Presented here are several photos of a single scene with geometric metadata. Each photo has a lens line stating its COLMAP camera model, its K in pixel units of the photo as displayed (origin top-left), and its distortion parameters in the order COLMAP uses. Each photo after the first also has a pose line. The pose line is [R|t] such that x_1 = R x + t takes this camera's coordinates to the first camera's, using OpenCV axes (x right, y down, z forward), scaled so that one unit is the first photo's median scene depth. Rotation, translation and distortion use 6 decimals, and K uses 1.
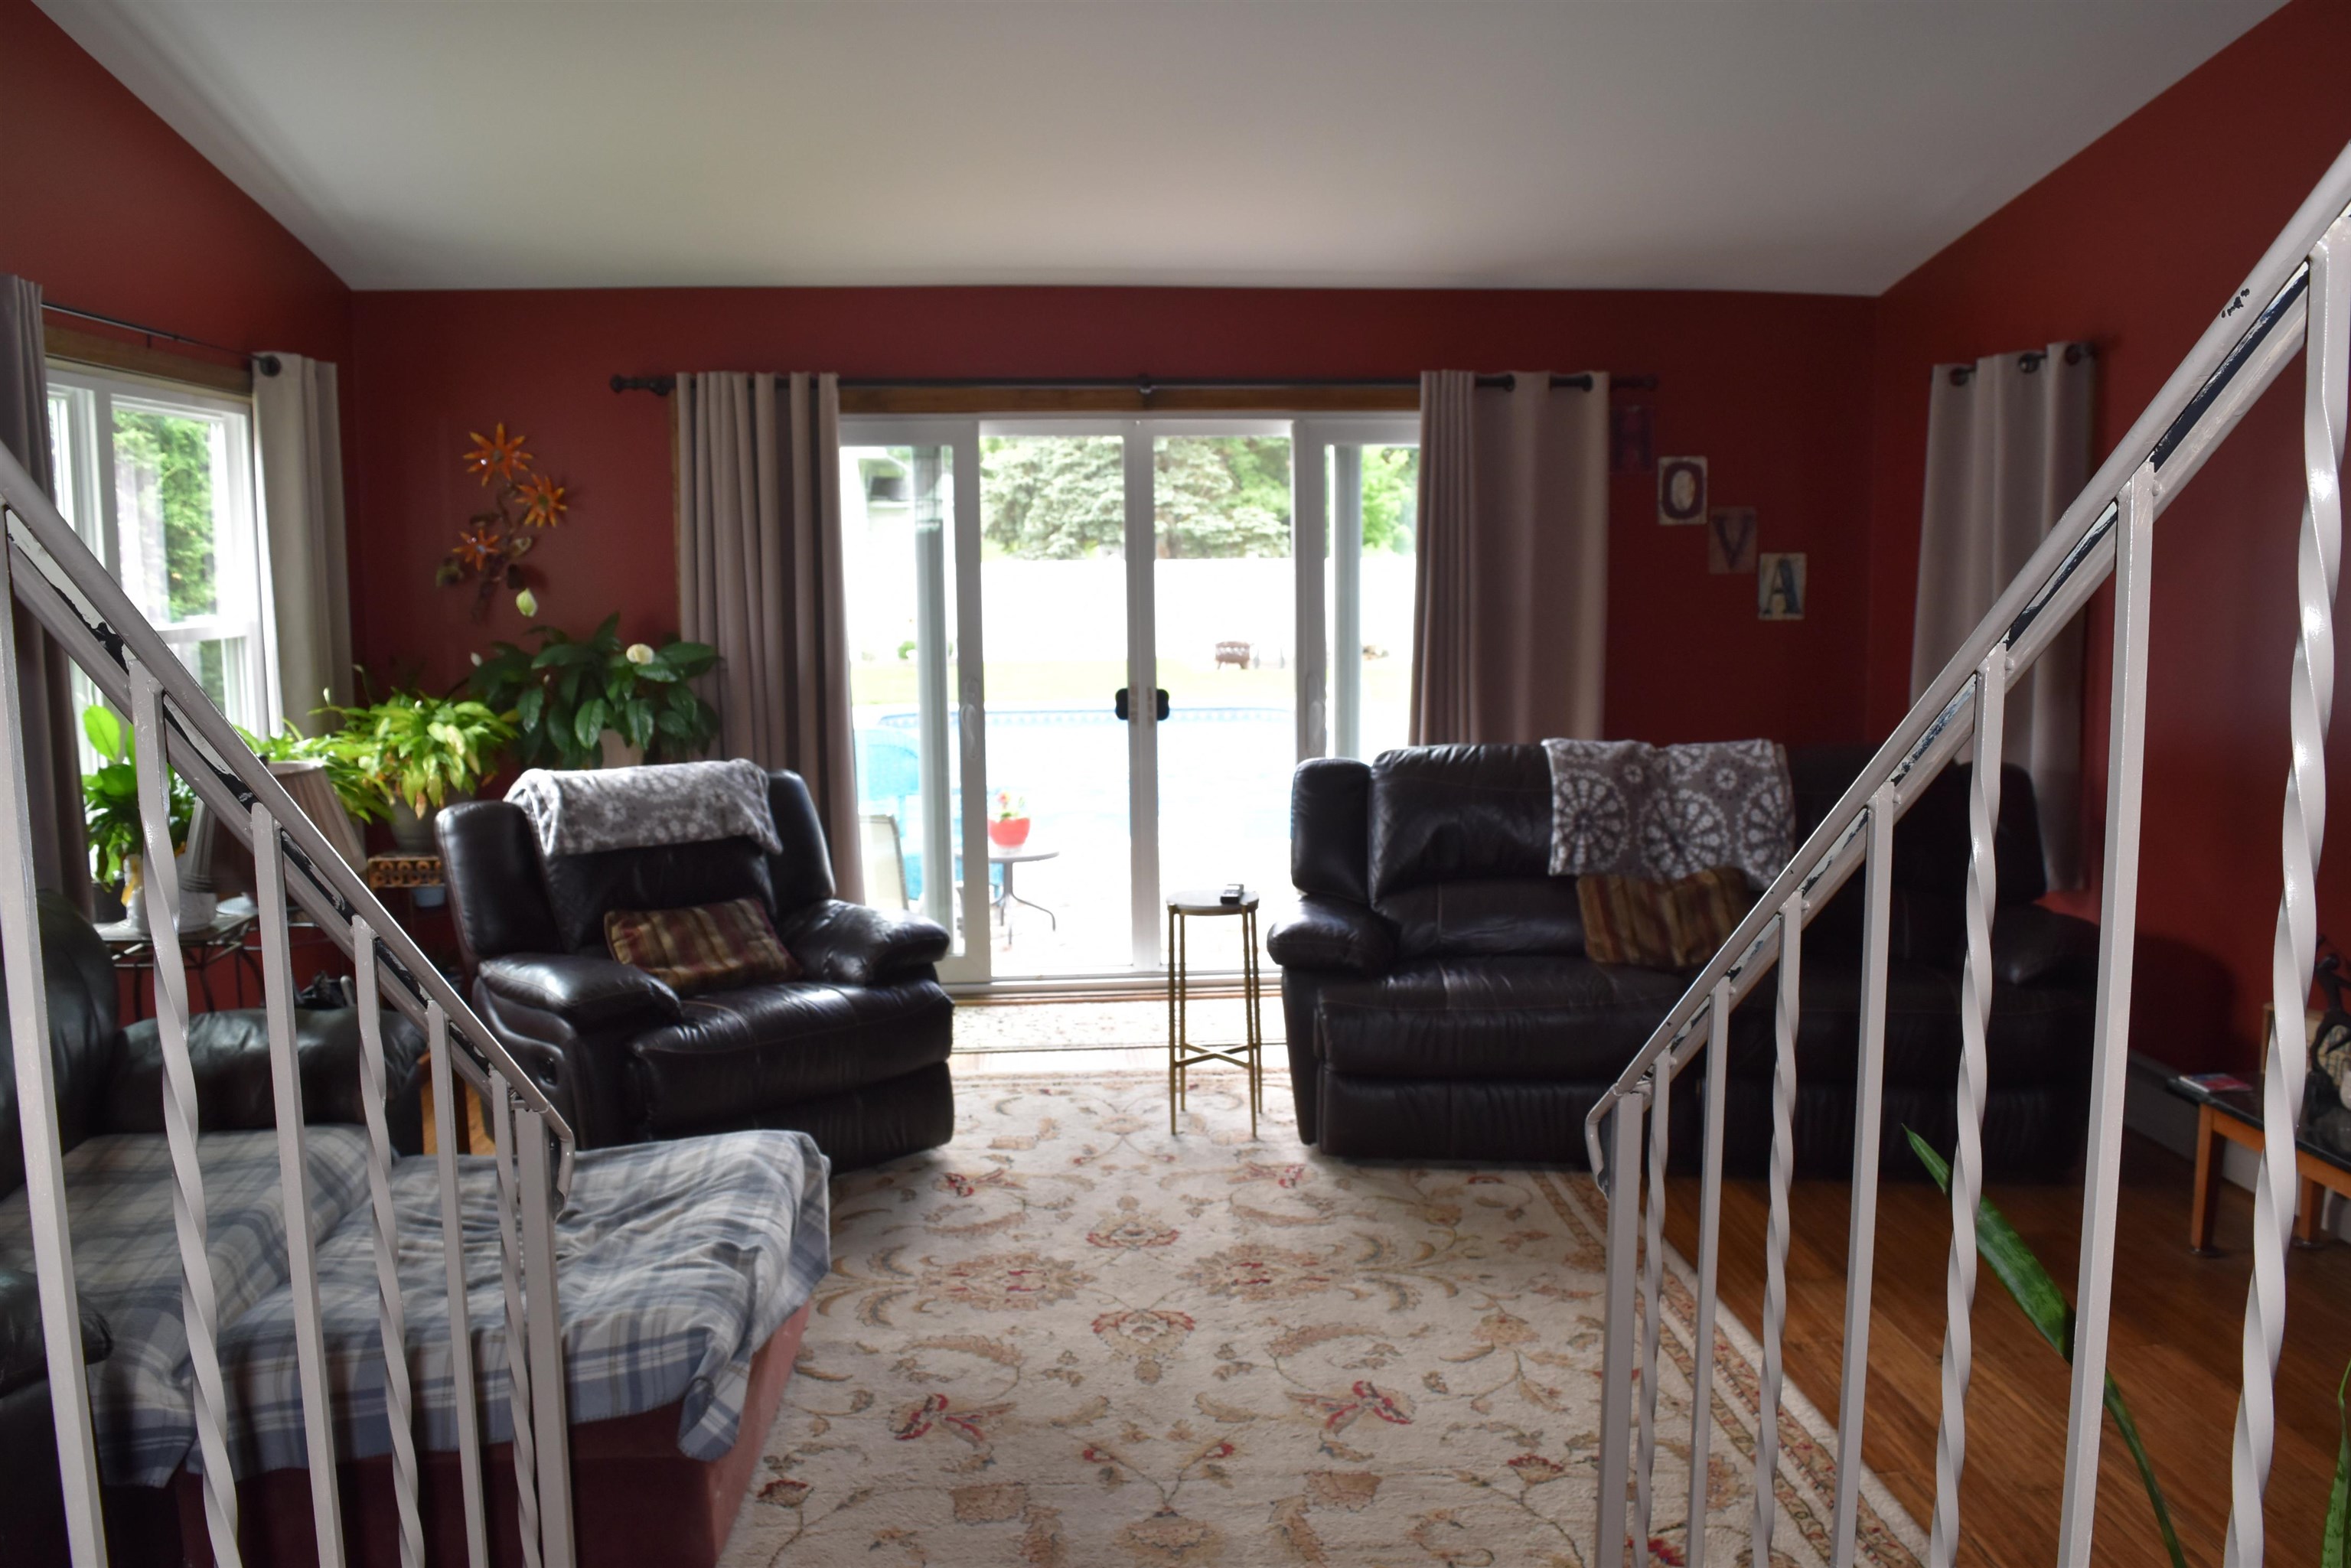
lens RADIAL K [[1816.7, 0, 1175.5], [0, 1816.7, 784.0], [0, 0, 1]] dist [-0.133148, 0.073371]
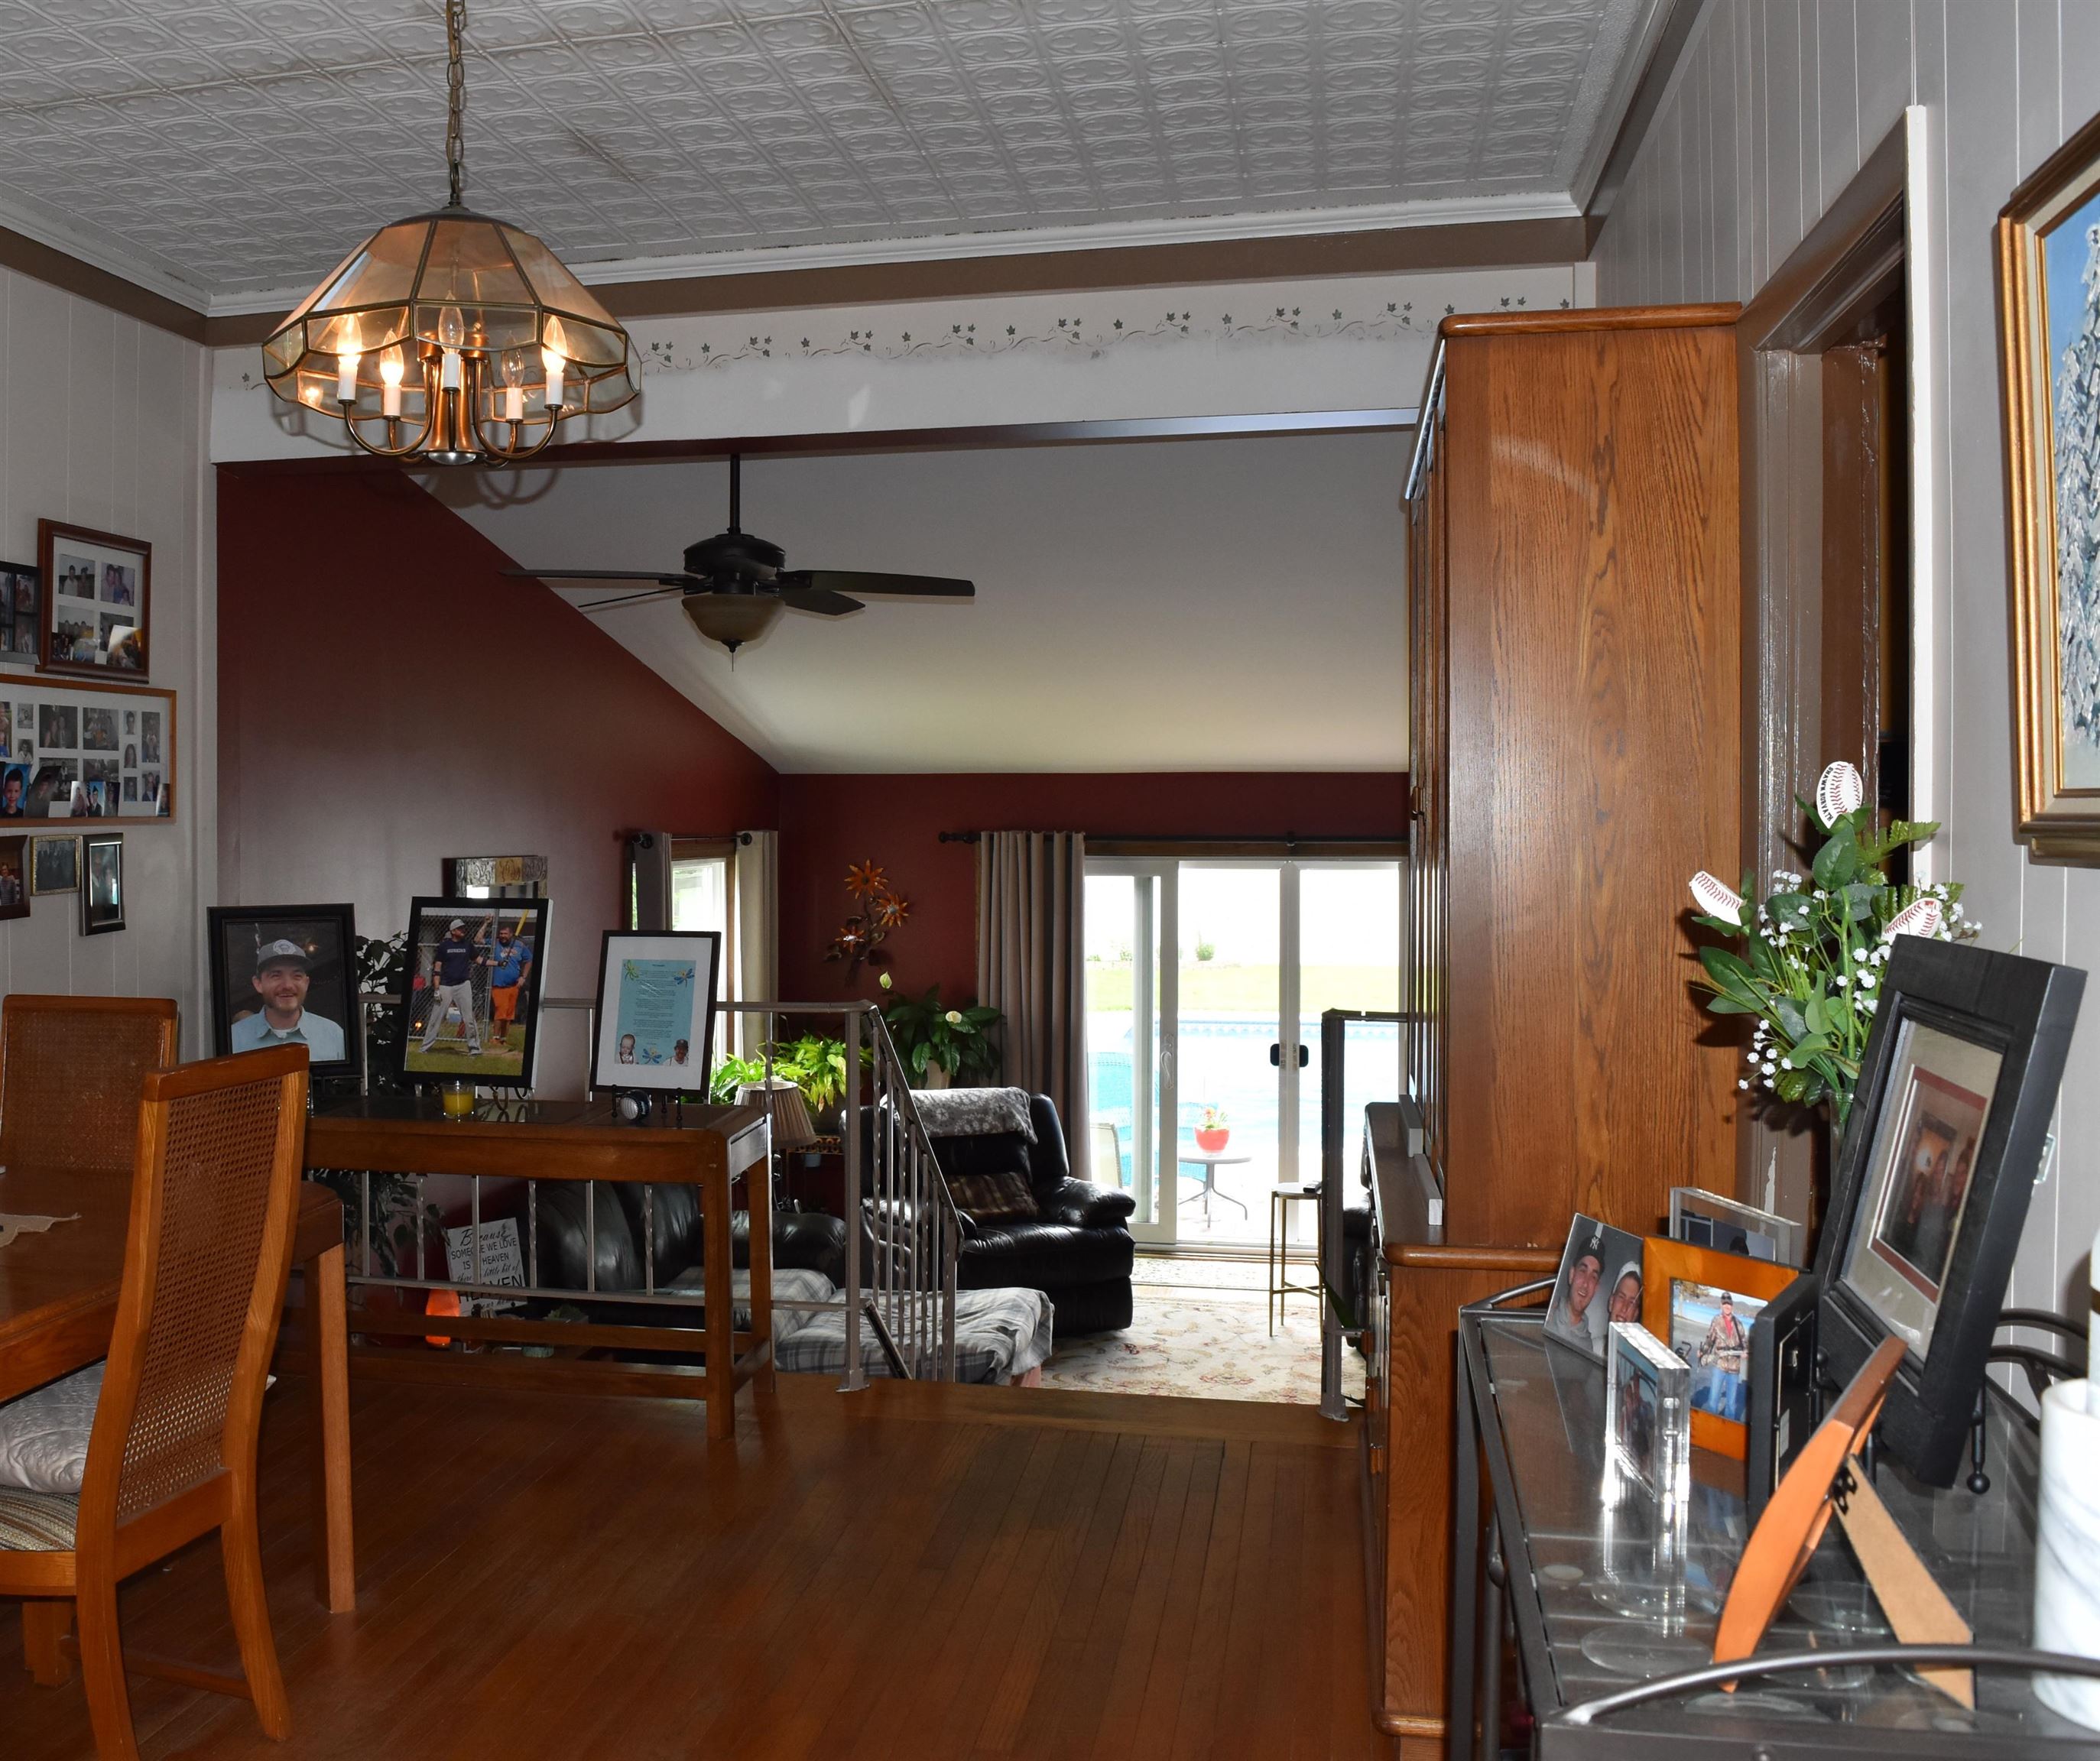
lens RADIAL K [[1993.0, 0, 938.9], [0, 1993.0, 881.2], [0, 0, 1]] dist [0.089379, 0.000957]
pose [[0.963977, 0.018093, -0.265370, 0.177961], [-0.044895, 0.994437, -0.095283, -0.023849], [0.262170, 0.103764, 0.959427, -0.811745]]
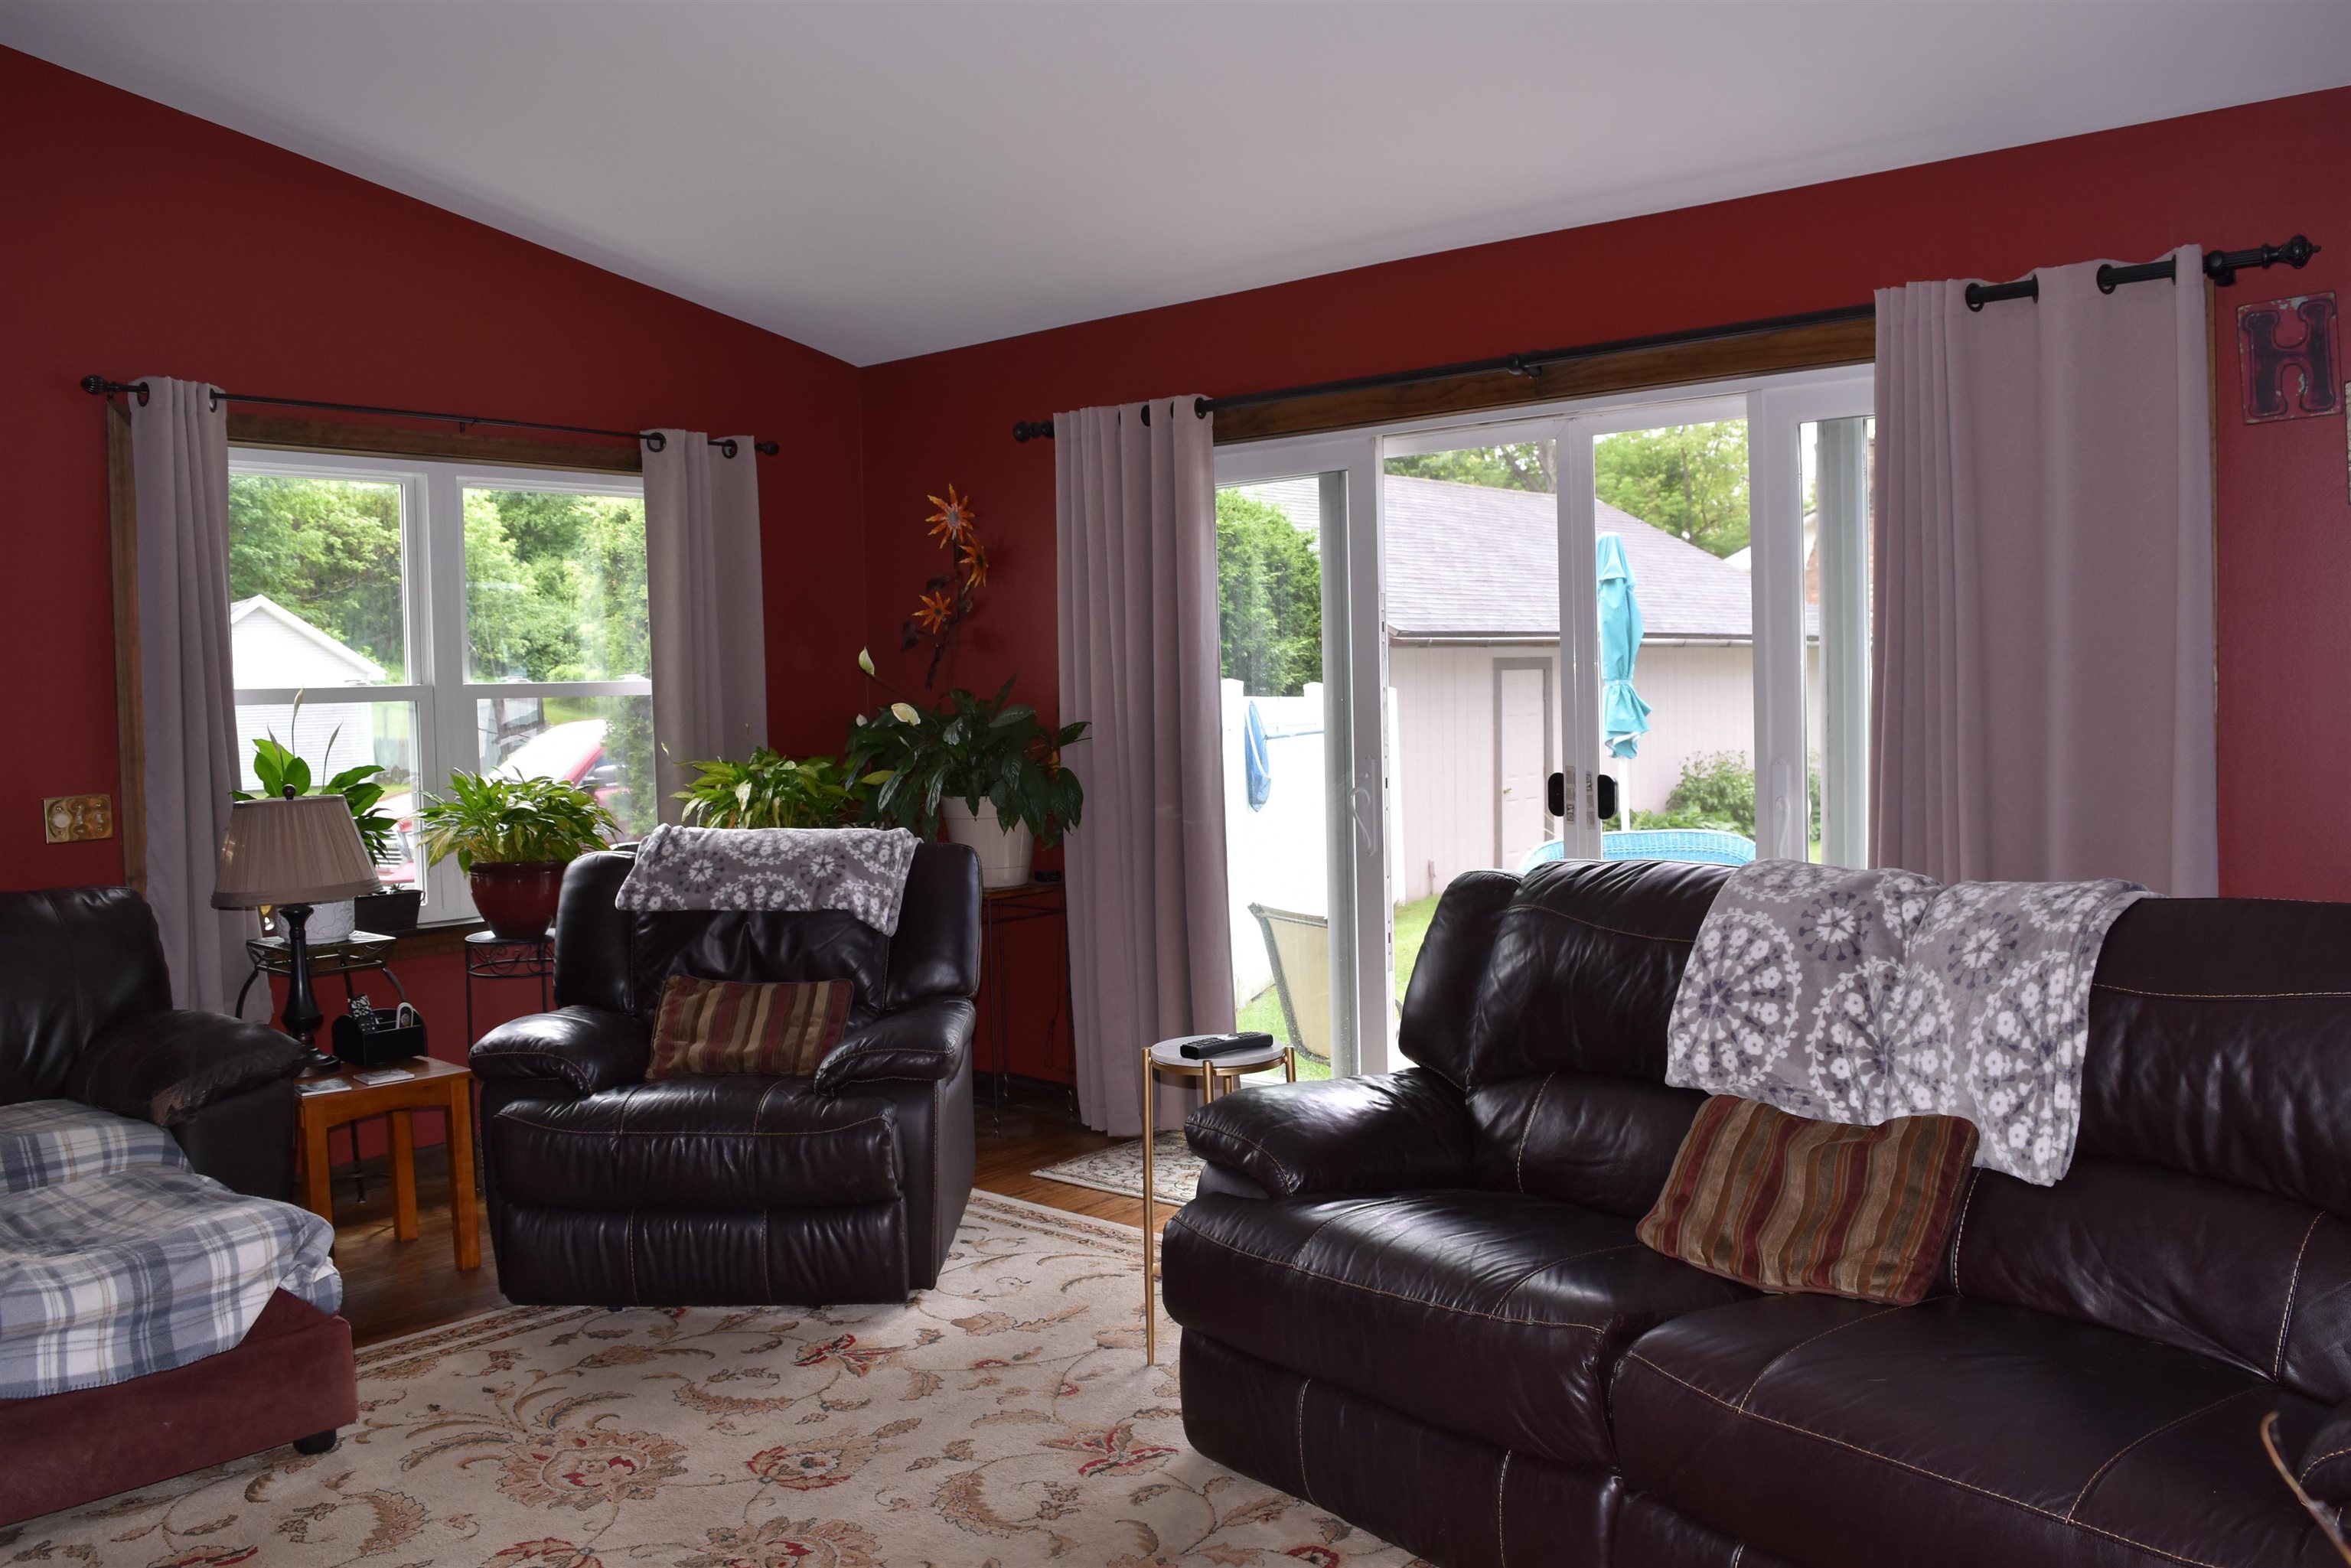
lens RADIAL K [[1816.7, 0, 1175.5], [0, 1816.7, 784.0], [0, 0, 1]] dist [-0.133148, 0.073371]
pose [[0.709685, 0.028461, -0.703944, 0.502196], [-0.071634, 0.996920, -0.031912, -0.017125], [0.700868, 0.073074, 0.709538, 0.470844]]
